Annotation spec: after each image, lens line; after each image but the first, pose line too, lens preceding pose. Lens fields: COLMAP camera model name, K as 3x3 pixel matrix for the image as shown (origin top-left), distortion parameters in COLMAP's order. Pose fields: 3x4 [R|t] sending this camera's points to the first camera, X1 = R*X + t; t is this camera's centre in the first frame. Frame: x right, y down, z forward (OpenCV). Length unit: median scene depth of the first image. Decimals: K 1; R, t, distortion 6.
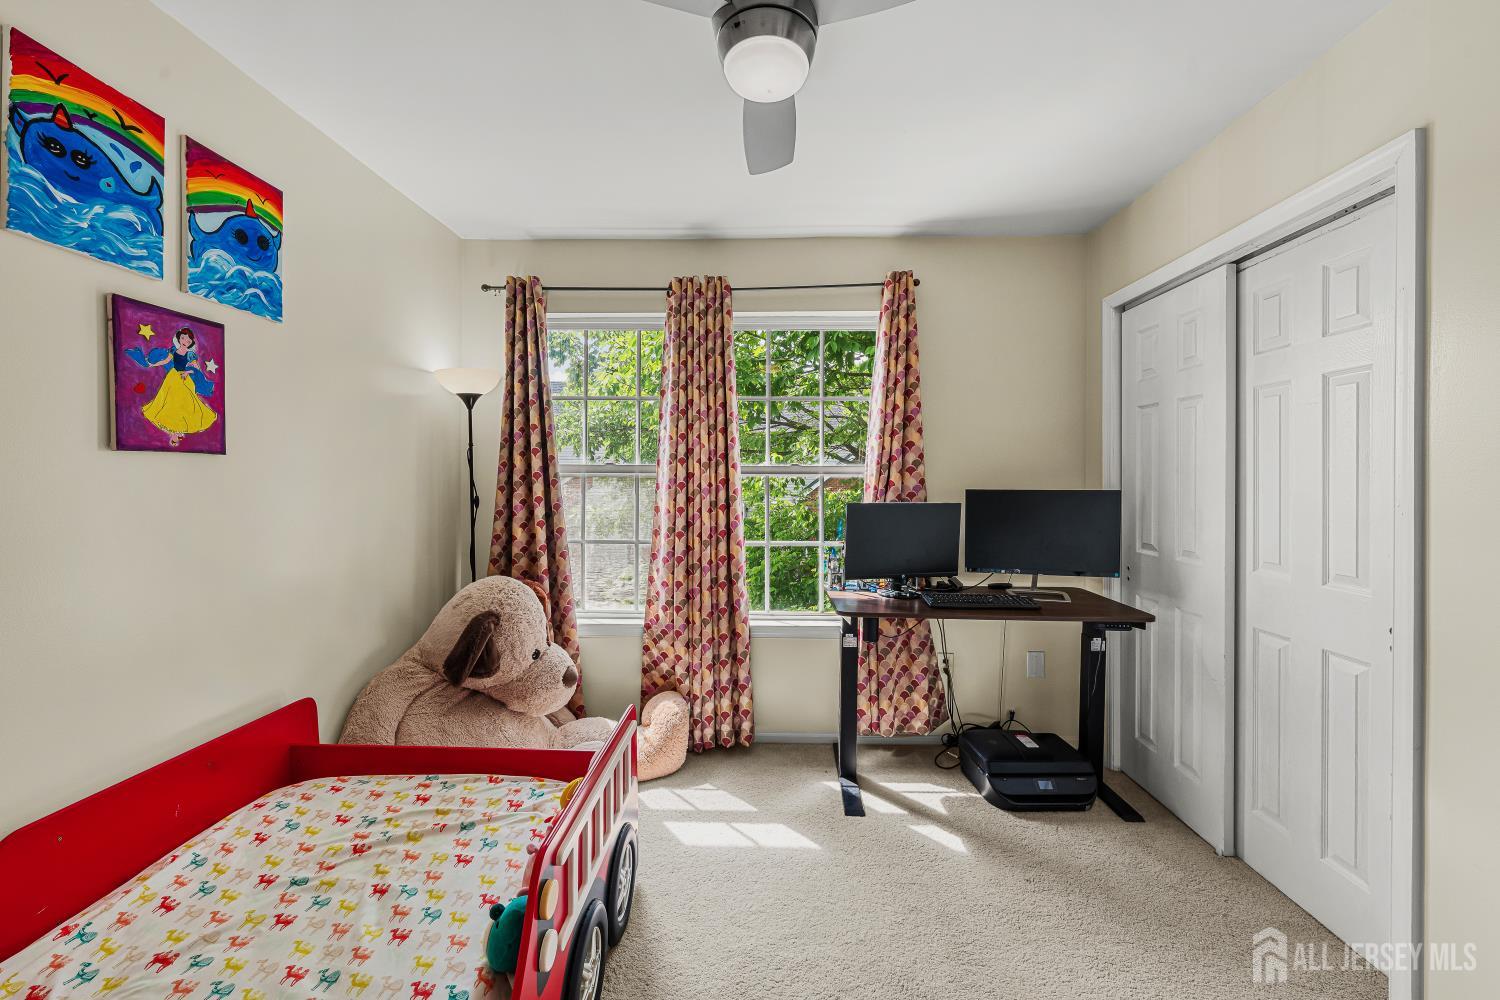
lens RADIAL K [[607.7, 0, 752.8], [0, 607.7, 483.8], [0, 0, 1]] dist [0.003223, -0.000087]
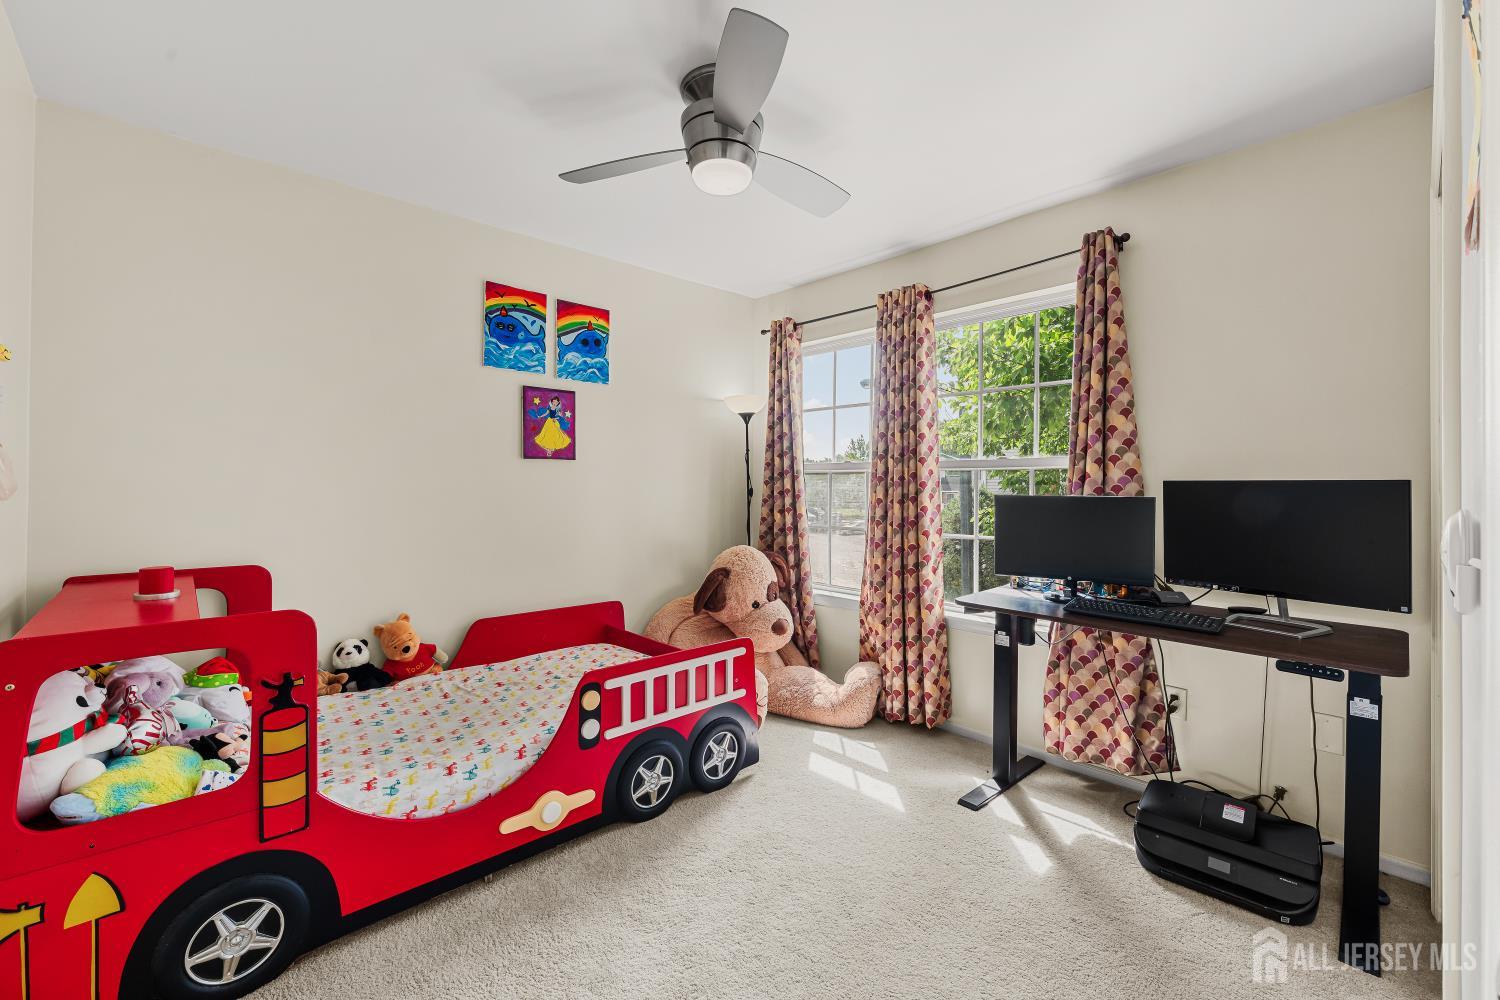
lens RADIAL K [[624.6, 0, 735.0], [0, 624.6, 484.0], [0, 0, 1]] dist [0.008352, -0.000061]
pose [[0.694144, -0.000636, -0.719836, 0.535133], [-0.007324, 0.999942, -0.007946, 0.023338], [0.719799, 0.010788, 0.694099, 0.008193]]
